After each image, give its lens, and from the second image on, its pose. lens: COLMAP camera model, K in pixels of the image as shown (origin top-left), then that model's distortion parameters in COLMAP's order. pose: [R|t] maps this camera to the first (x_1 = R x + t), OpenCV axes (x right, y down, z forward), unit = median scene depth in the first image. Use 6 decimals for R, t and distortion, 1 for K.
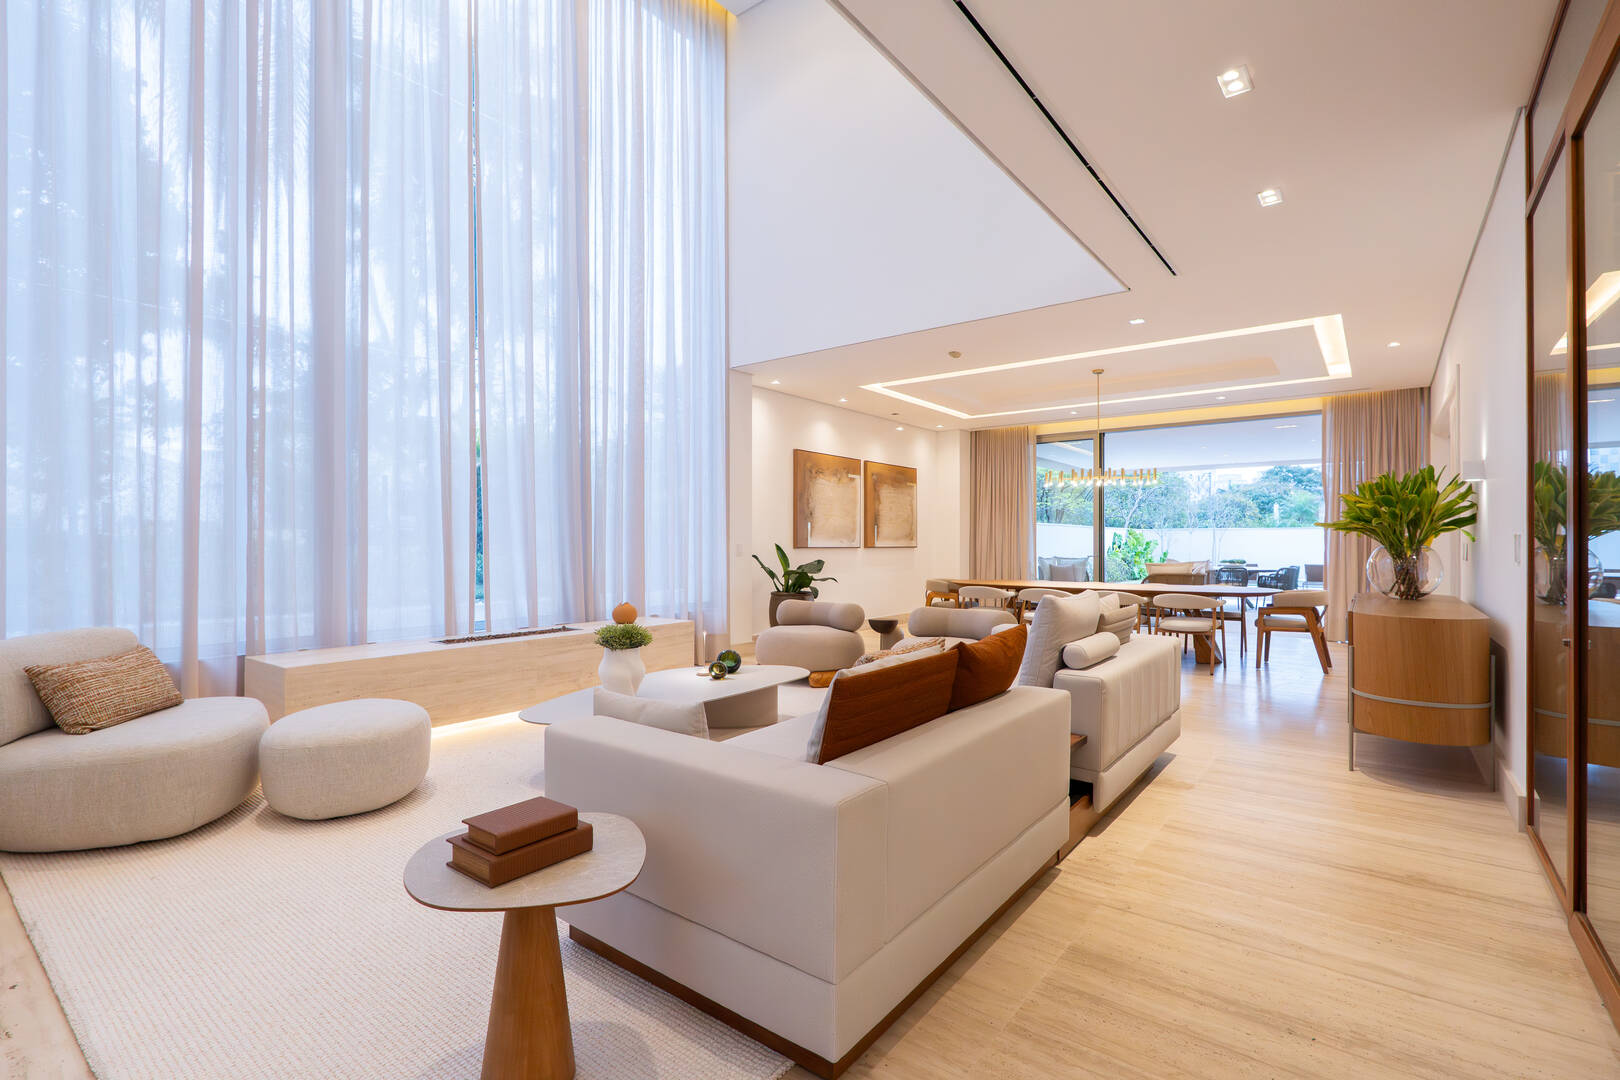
lens RADIAL K [[739.9, 0, 826.8], [0, 739.9, 559.0], [0, 0, 1]] dist [0.011021, 0.000223]
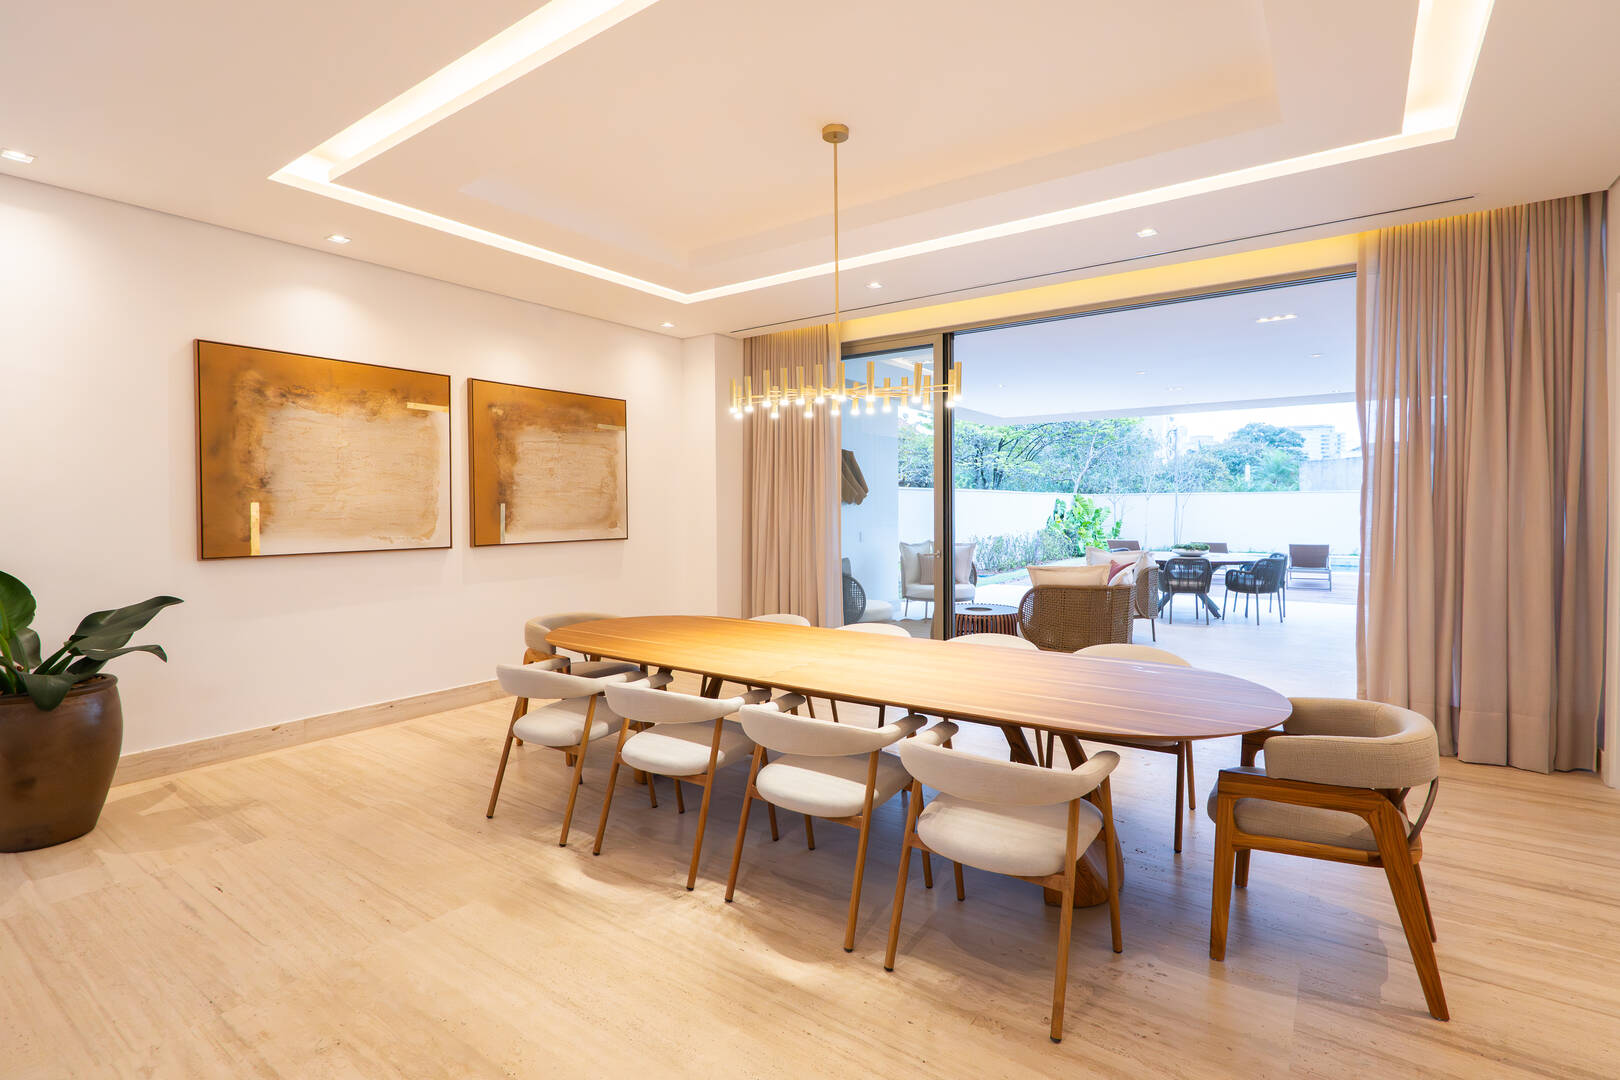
lens RADIAL K [[742.2, 0, 797.8], [0, 742.2, 539.8], [0, 0, 1]] dist [-0.001462, -0.000359]
pose [[0.999986, -0.005340, 0.000218, 0.288262], [0.005333, 0.999716, 0.023227, -0.031692], [-0.000342, -0.023225, 0.999730, 0.491591]]
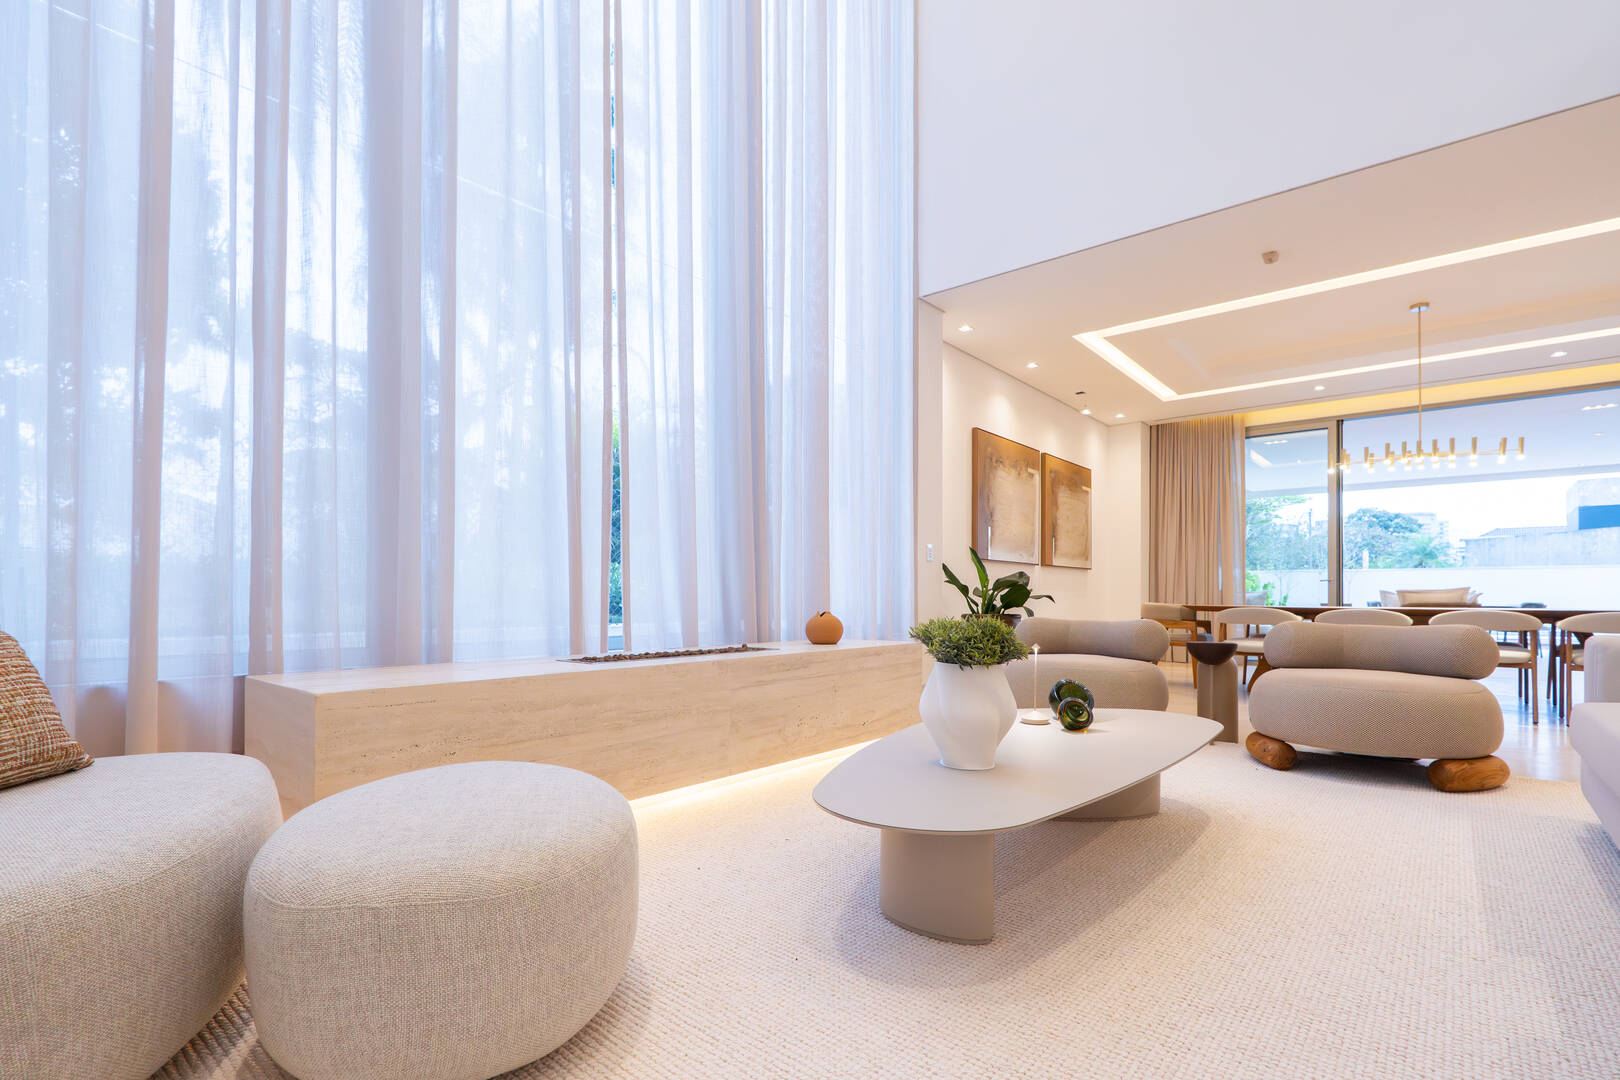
lens RADIAL K [[761.9, 0, 811.5], [0, 761.9, 609.5], [0, 0, 1]] dist [0.000113, -0.000328]
pose [[0.998059, 0.001602, -0.062254, -0.142403], [-0.001880, 0.999989, -0.004412, 0.035266], [0.062246, 0.004520, 0.998051, 0.199167]]
